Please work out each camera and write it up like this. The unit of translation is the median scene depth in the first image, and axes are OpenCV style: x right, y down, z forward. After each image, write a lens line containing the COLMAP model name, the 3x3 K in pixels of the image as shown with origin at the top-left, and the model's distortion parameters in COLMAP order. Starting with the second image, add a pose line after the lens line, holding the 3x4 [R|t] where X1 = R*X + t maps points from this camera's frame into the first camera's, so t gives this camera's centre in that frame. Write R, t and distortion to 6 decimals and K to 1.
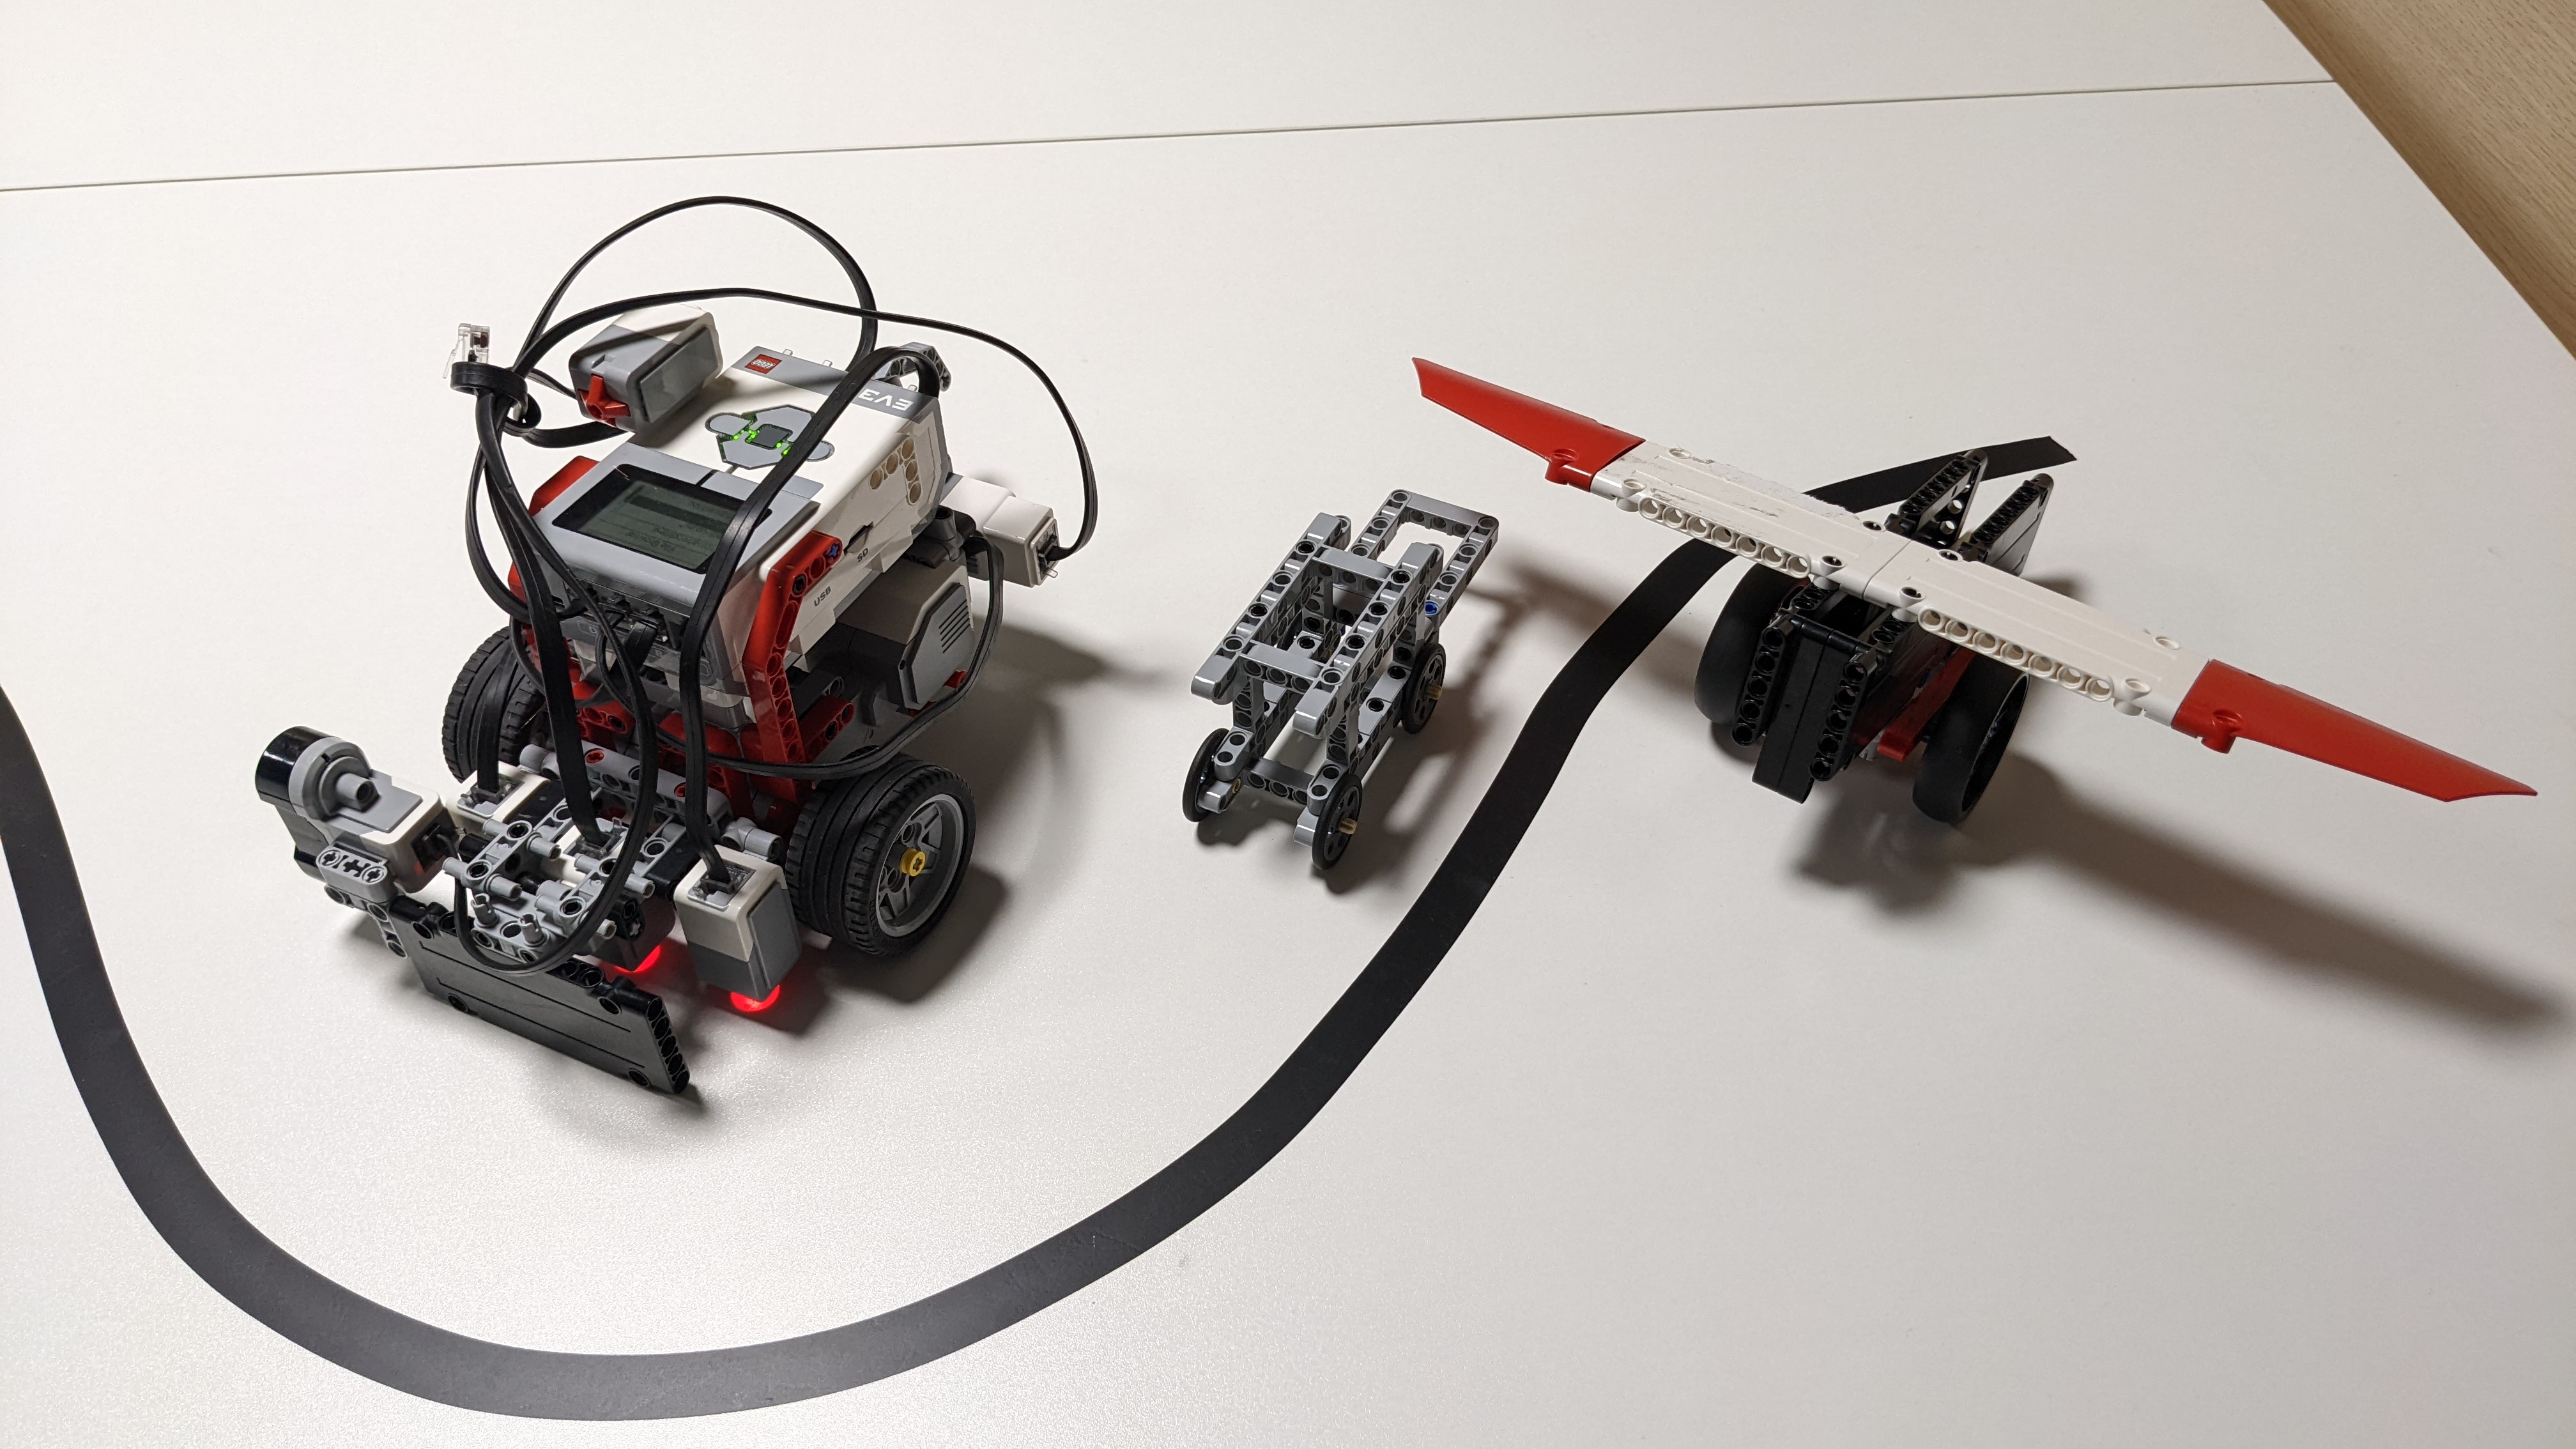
lens RADIAL K [[2068.6, 0, 1304.3], [0, 2068.6, 710.9], [0, 0, 1]] dist [0.041156, -0.060354]
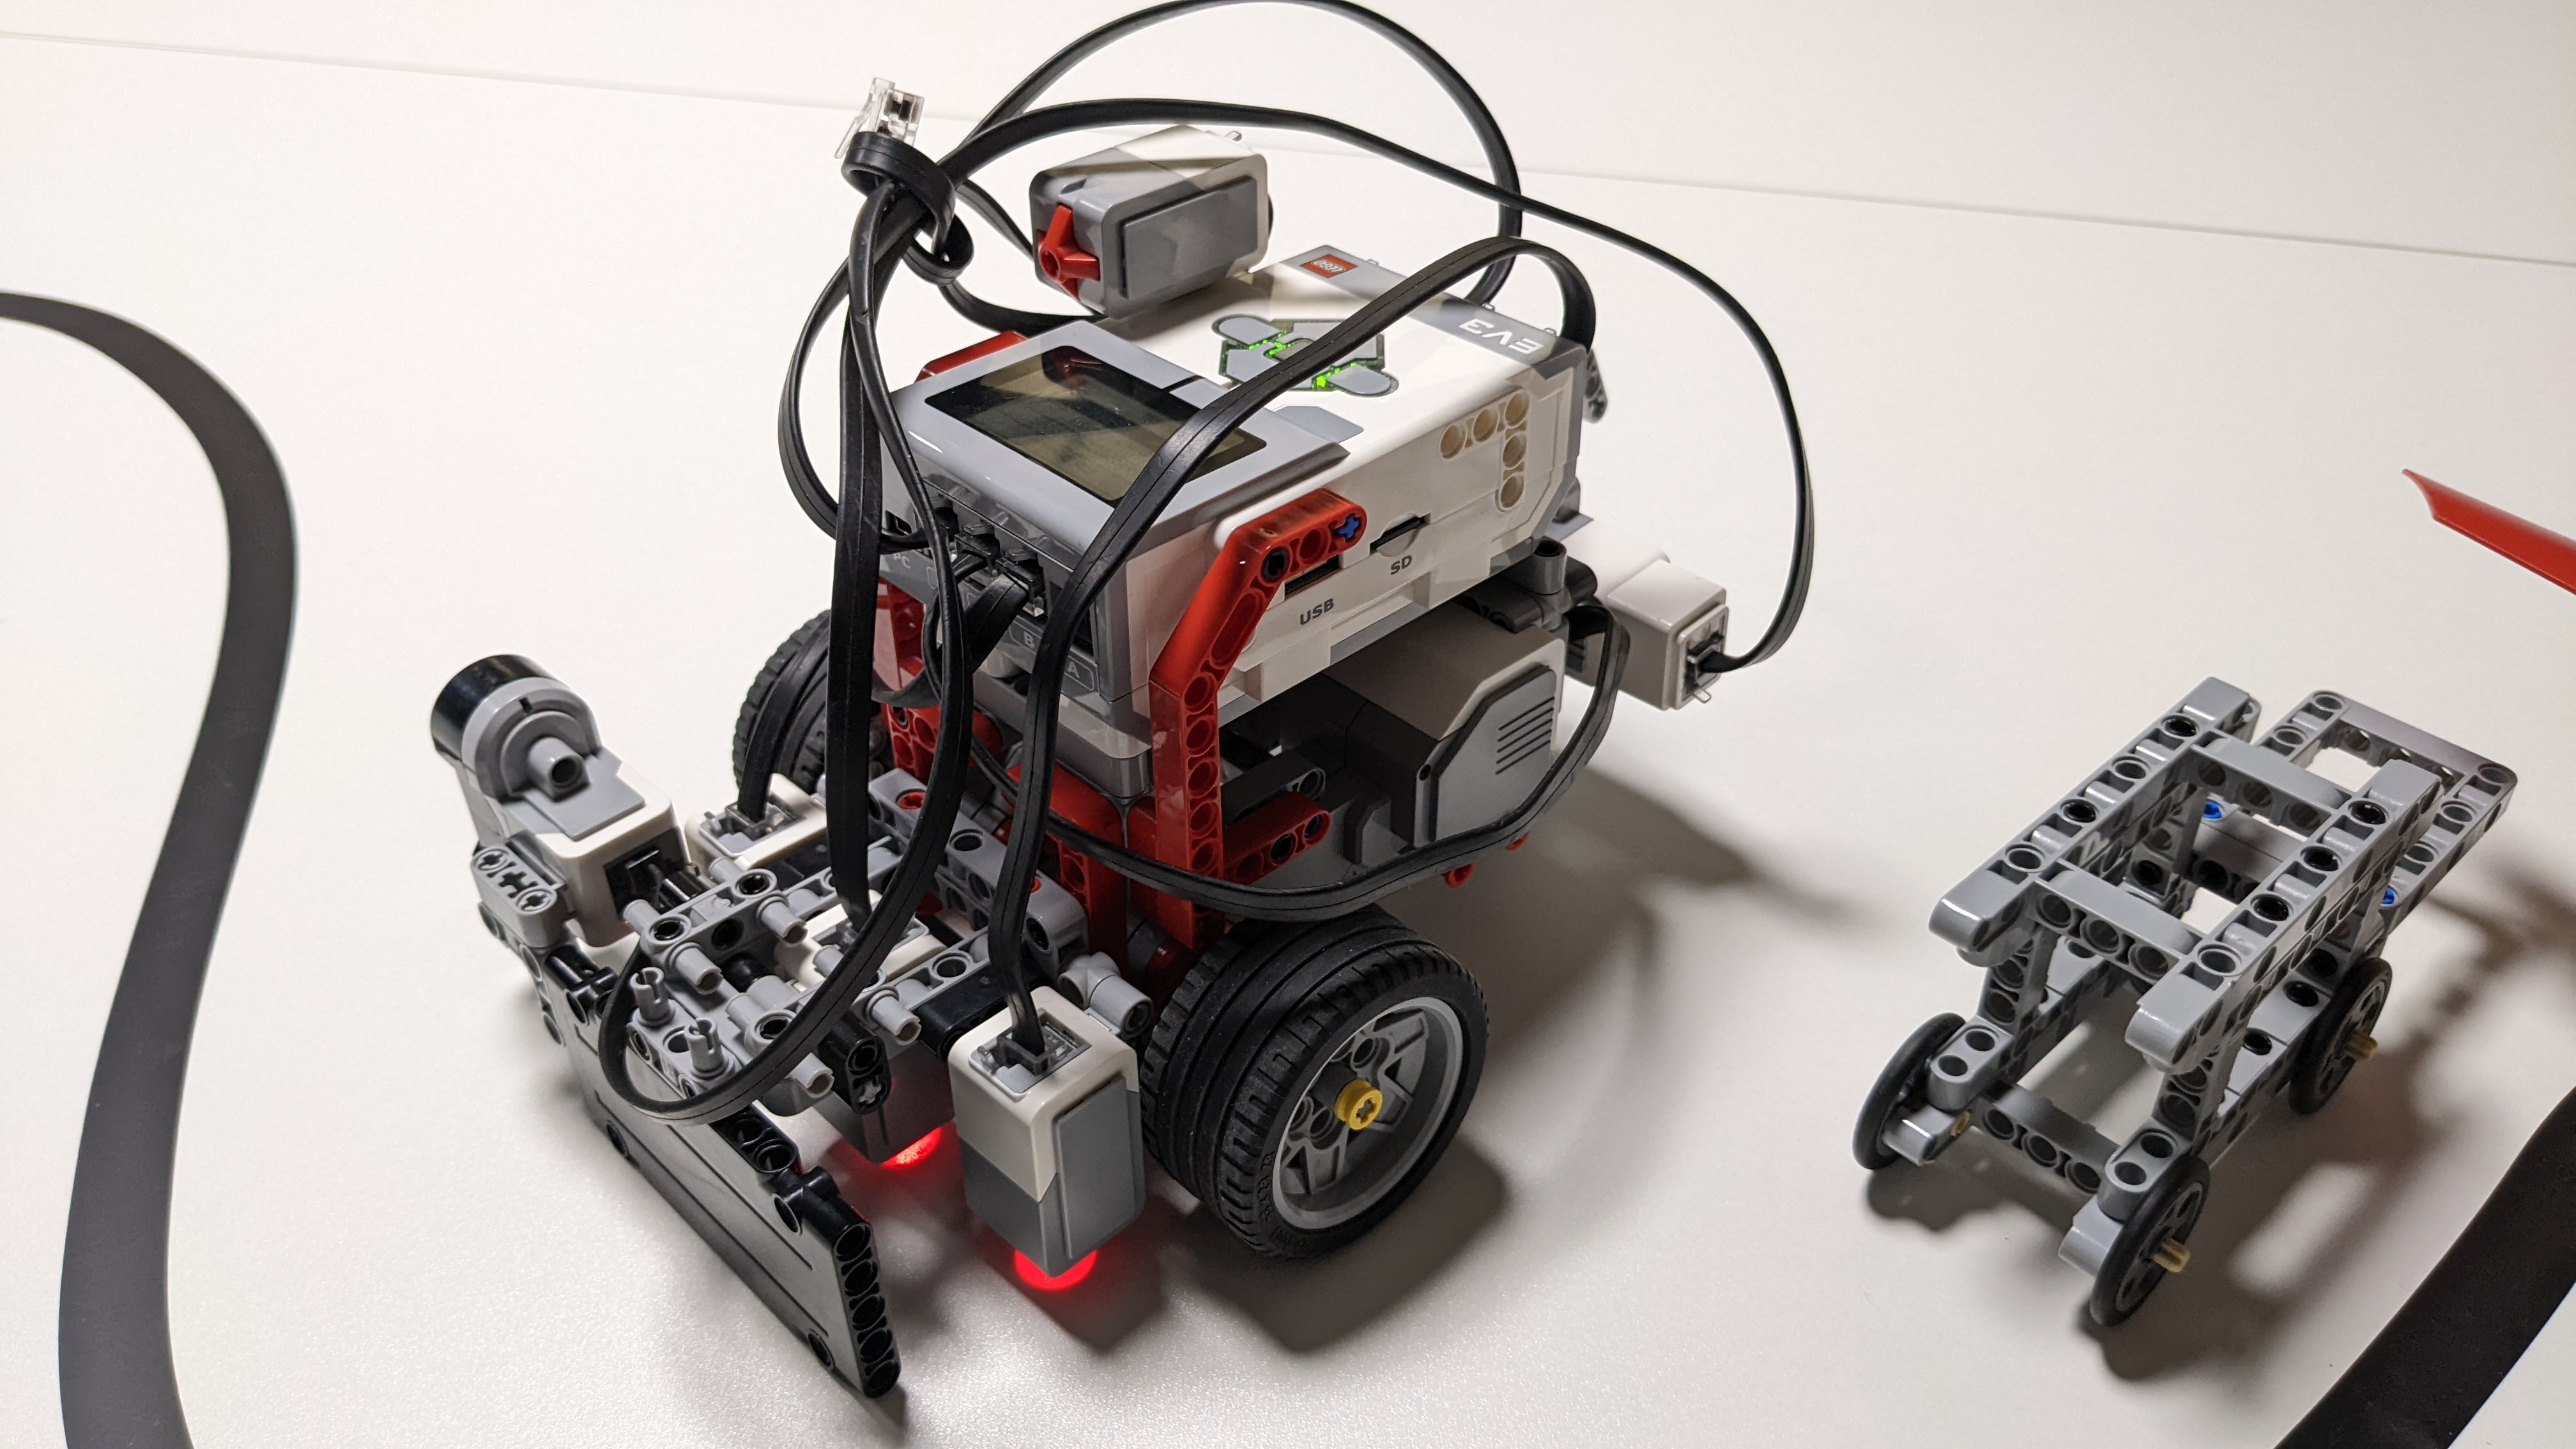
lens RADIAL K [[2068.6, 0, 1280.2], [0, 2068.6, 697.1], [0, 0, 1]] dist [0.041156, -0.060354]
pose [[0.933392, 0.199922, -0.298011, -0.062631], [-0.240360, 0.964934, -0.105493, 0.030463], [0.266471, 0.170096, 0.948715, 0.437815]]
